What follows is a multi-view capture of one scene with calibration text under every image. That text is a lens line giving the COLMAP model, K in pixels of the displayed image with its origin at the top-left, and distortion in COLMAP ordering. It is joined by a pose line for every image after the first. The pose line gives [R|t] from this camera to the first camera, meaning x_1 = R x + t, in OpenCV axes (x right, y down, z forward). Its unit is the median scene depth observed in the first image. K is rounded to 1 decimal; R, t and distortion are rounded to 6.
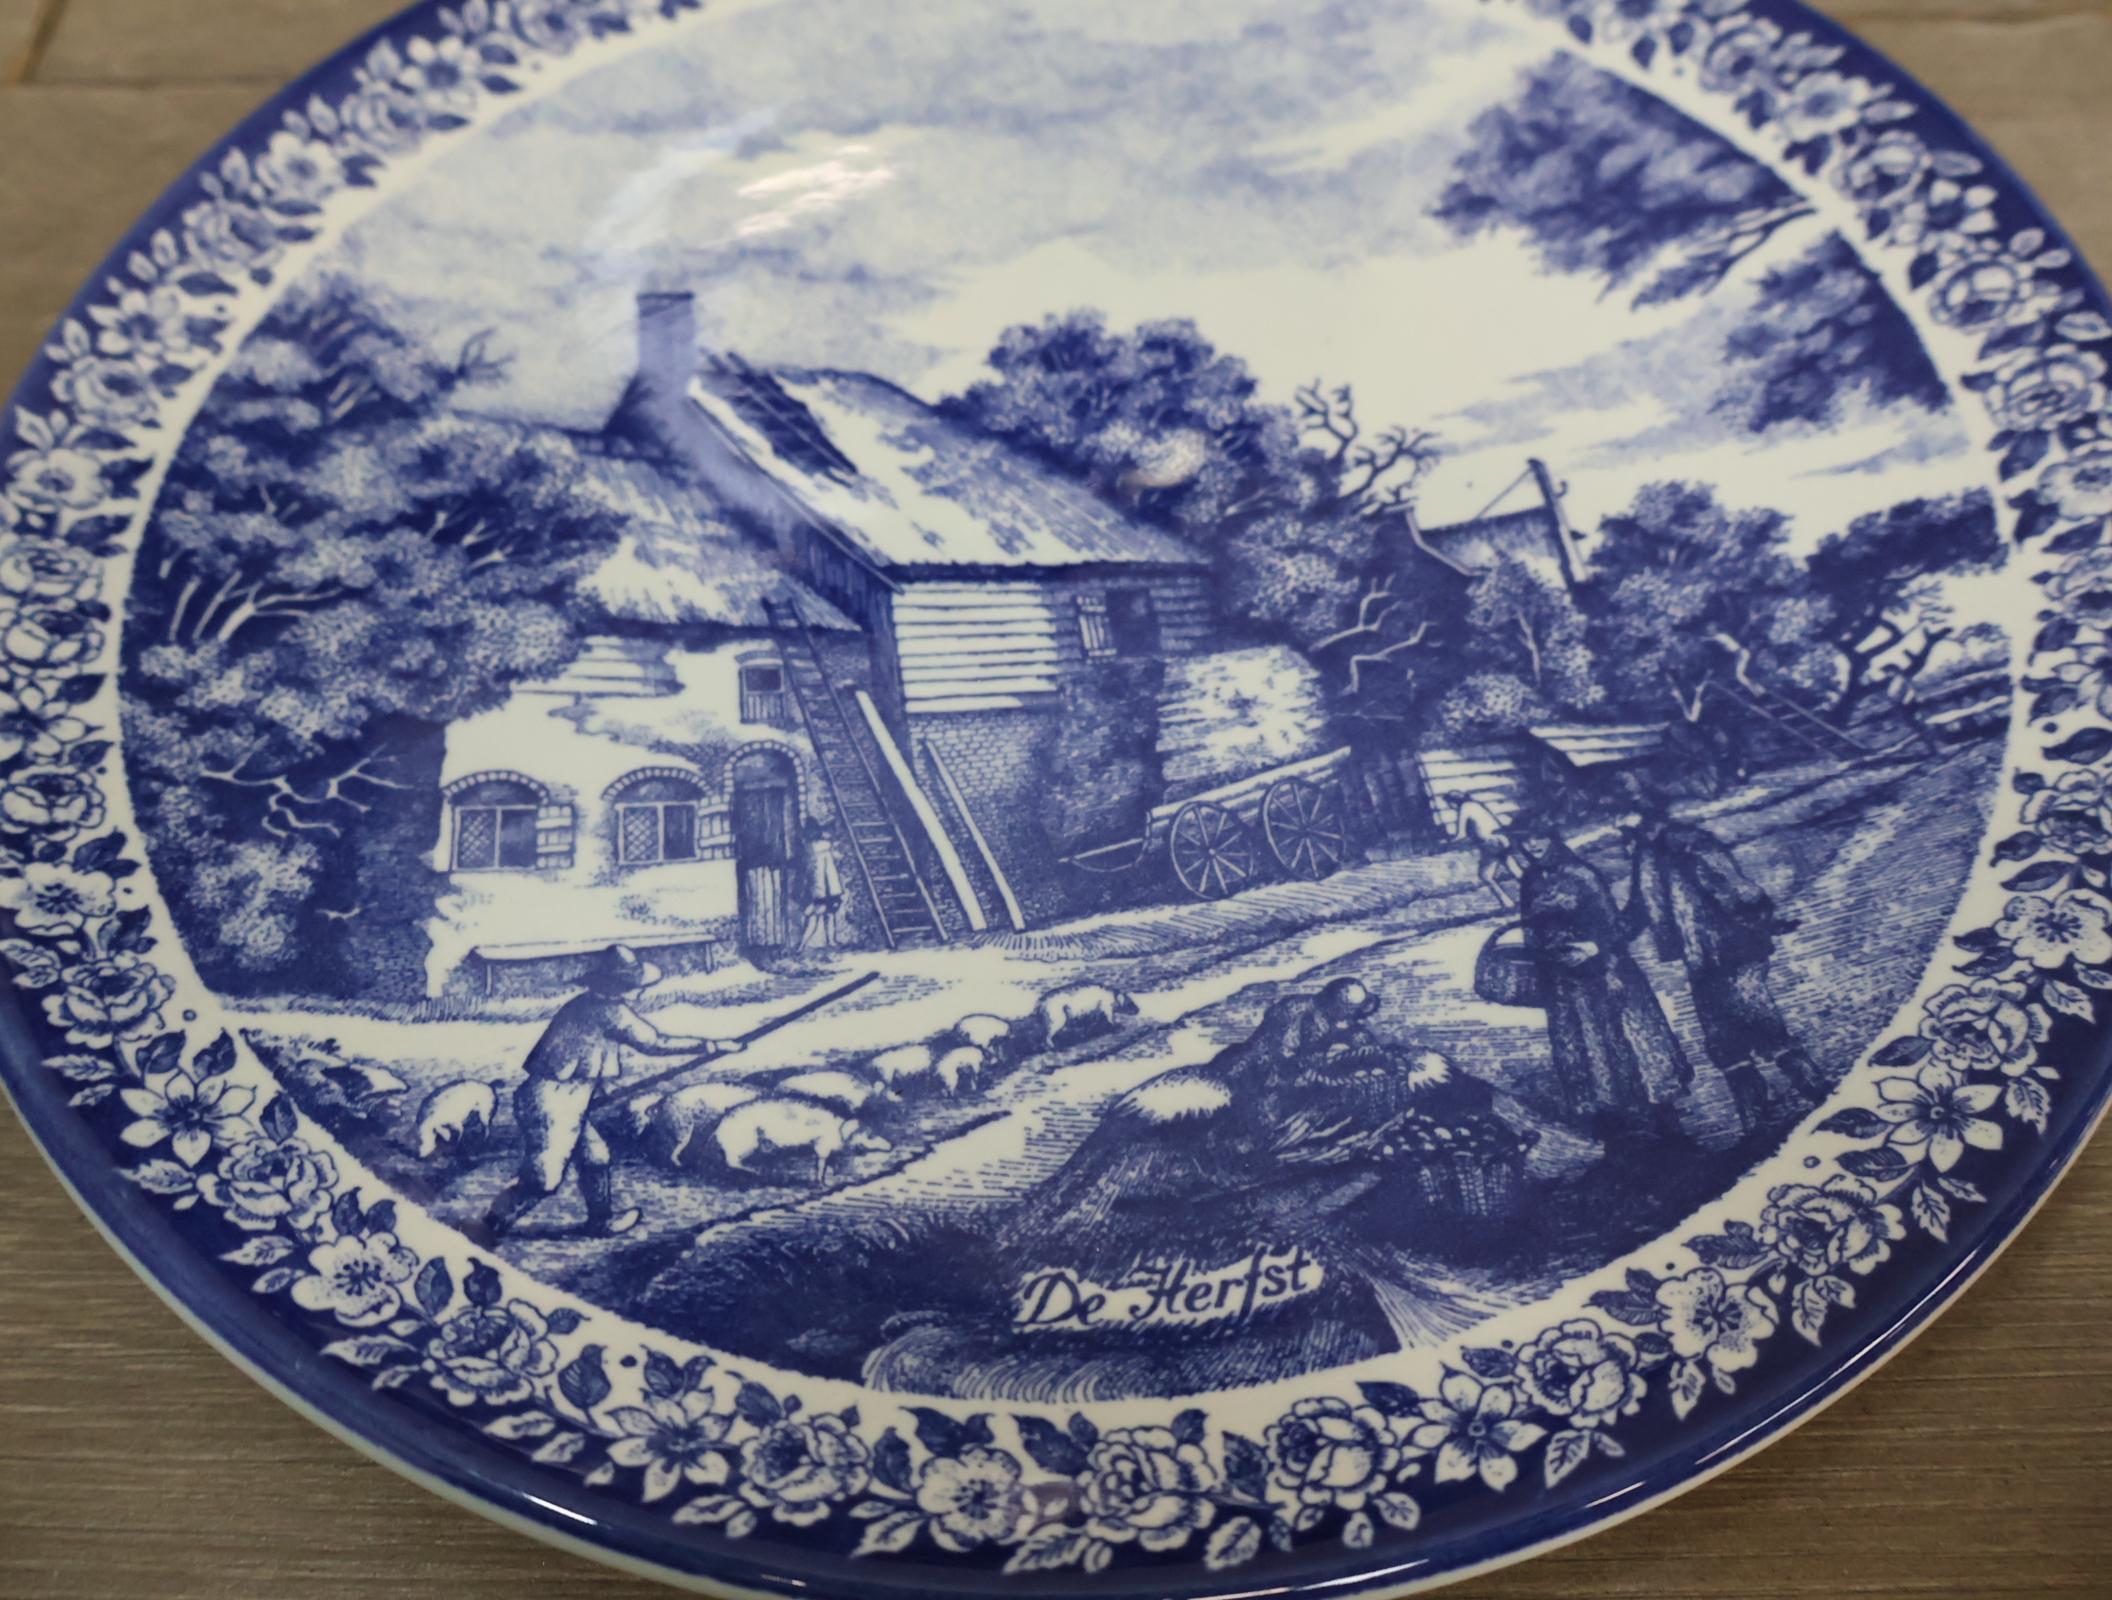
lens RADIAL K [[2127.4, 0, 1062.5], [0, 2127.4, 838.0], [0, 0, 1]] dist [-0.000192, 0.006589]
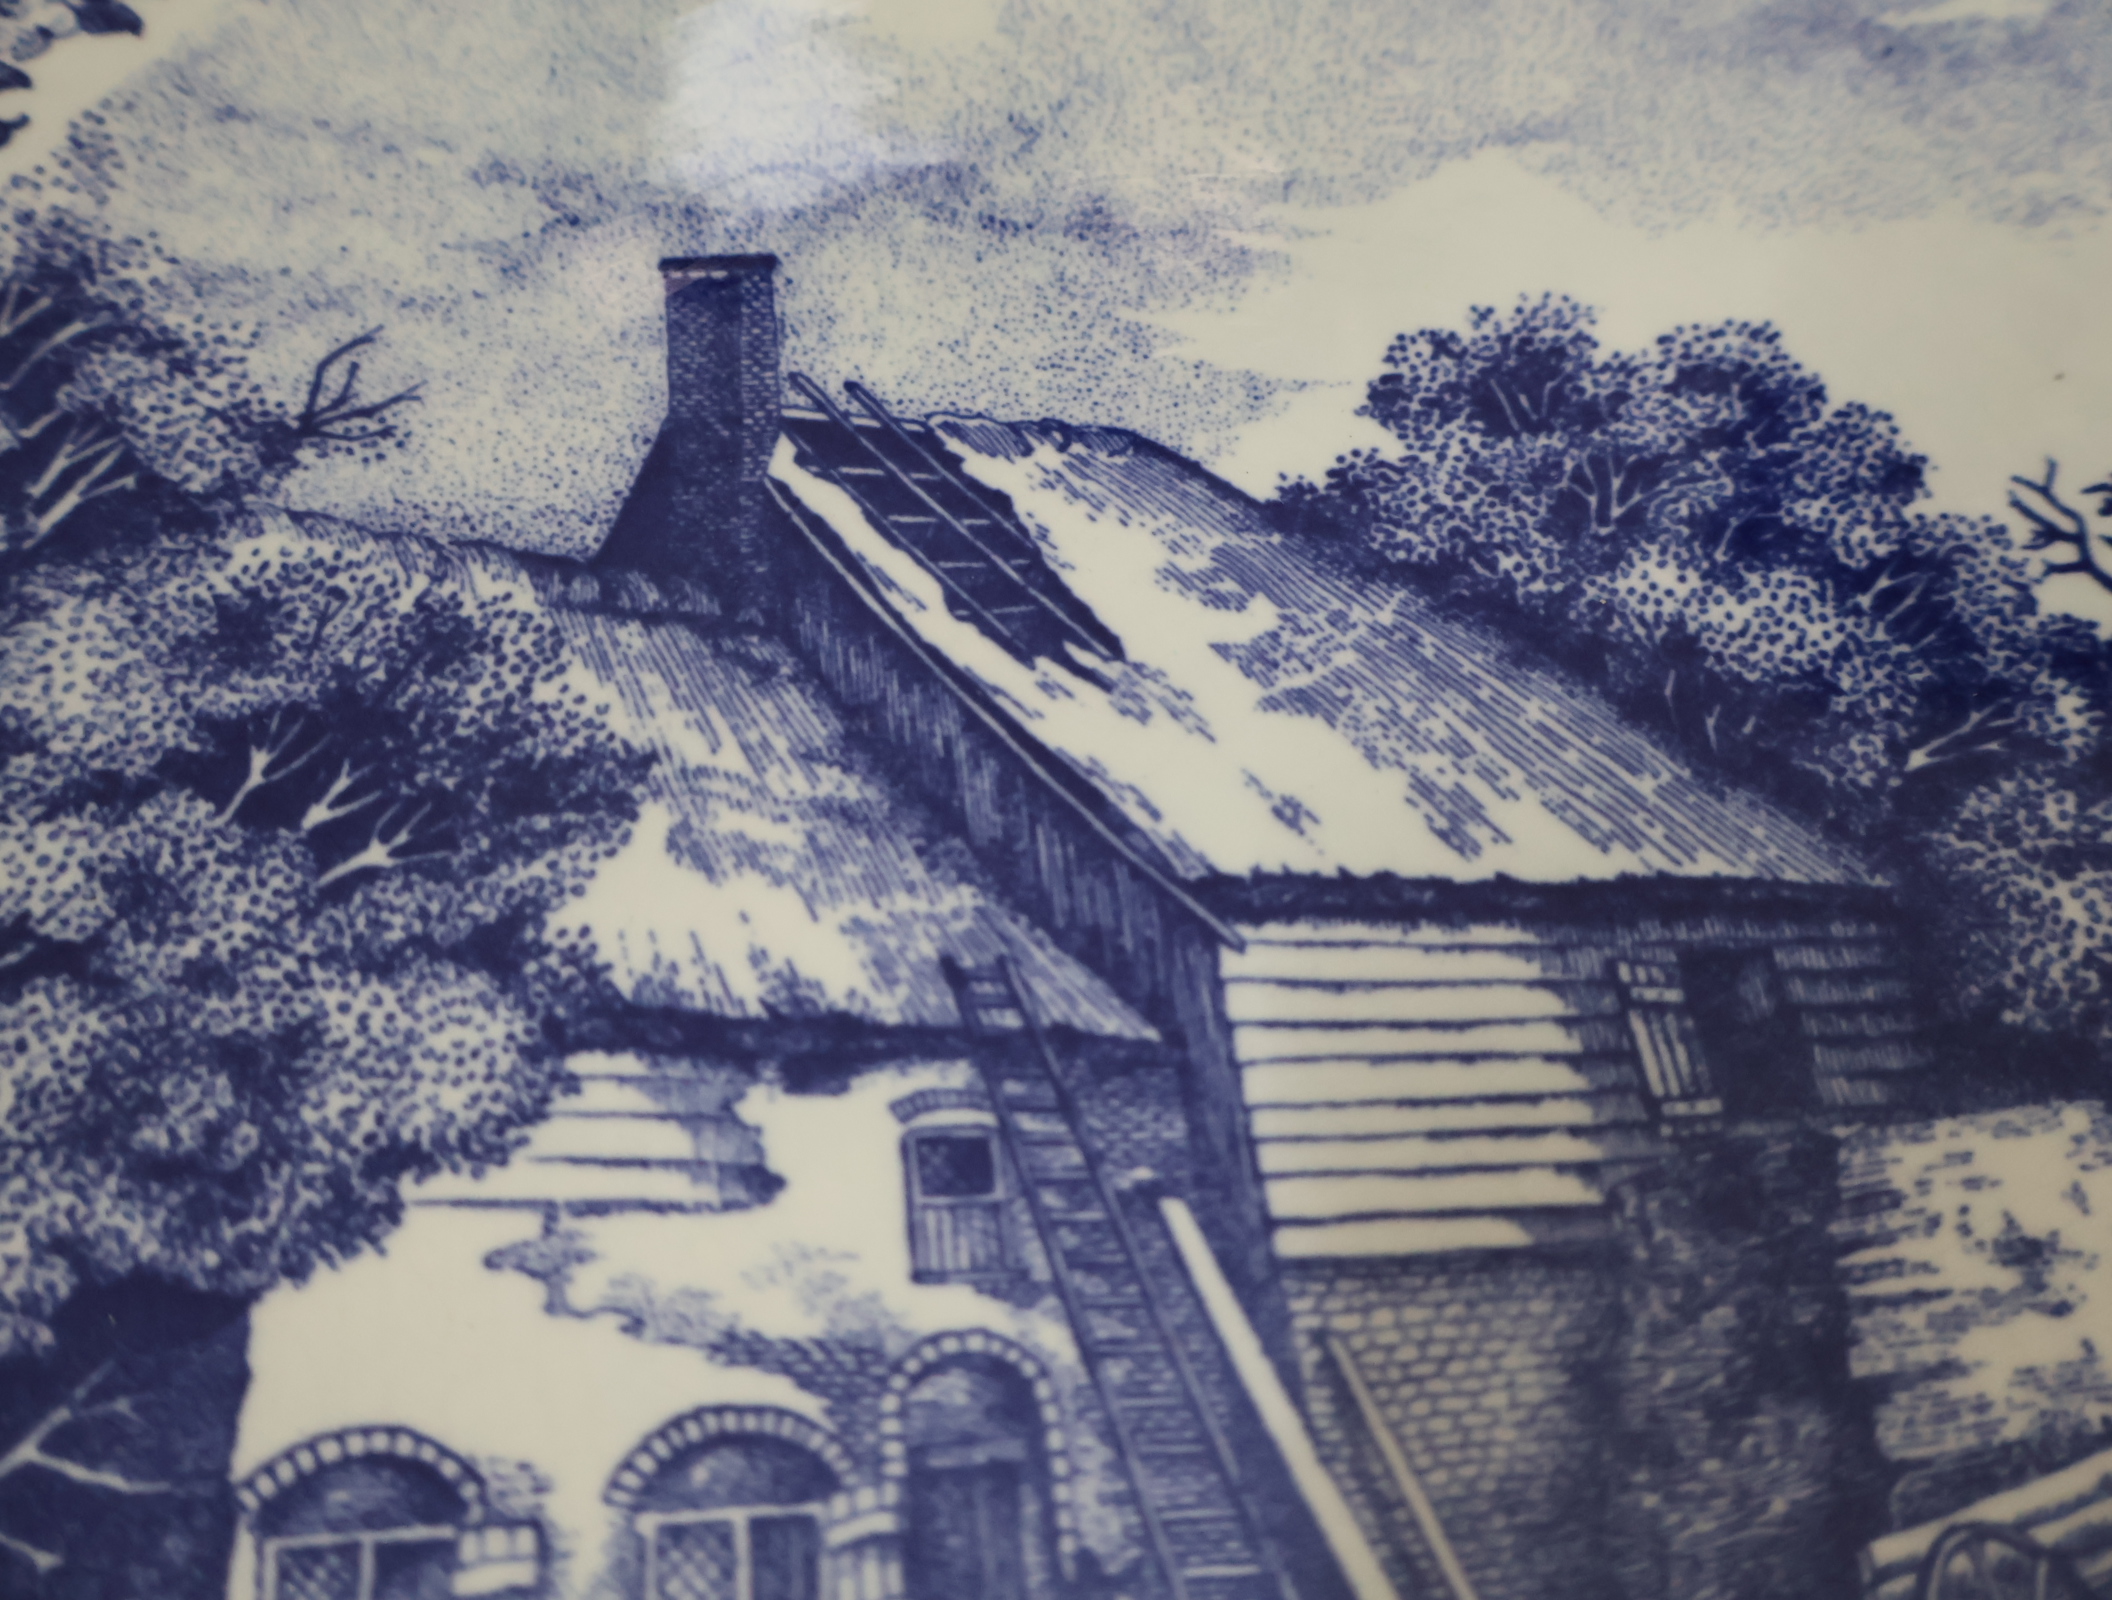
lens RADIAL K [[2034.8, 0, 1048.2], [0, 2034.8, 802.5], [0, 0, 1]] dist [-0.002757, 0.017700]
pose [[0.999935, 0.009073, 0.006913, -0.130540], [-0.009620, 0.996436, 0.083804, -0.198265], [-0.006128, -0.083865, 0.996458, 0.597898]]
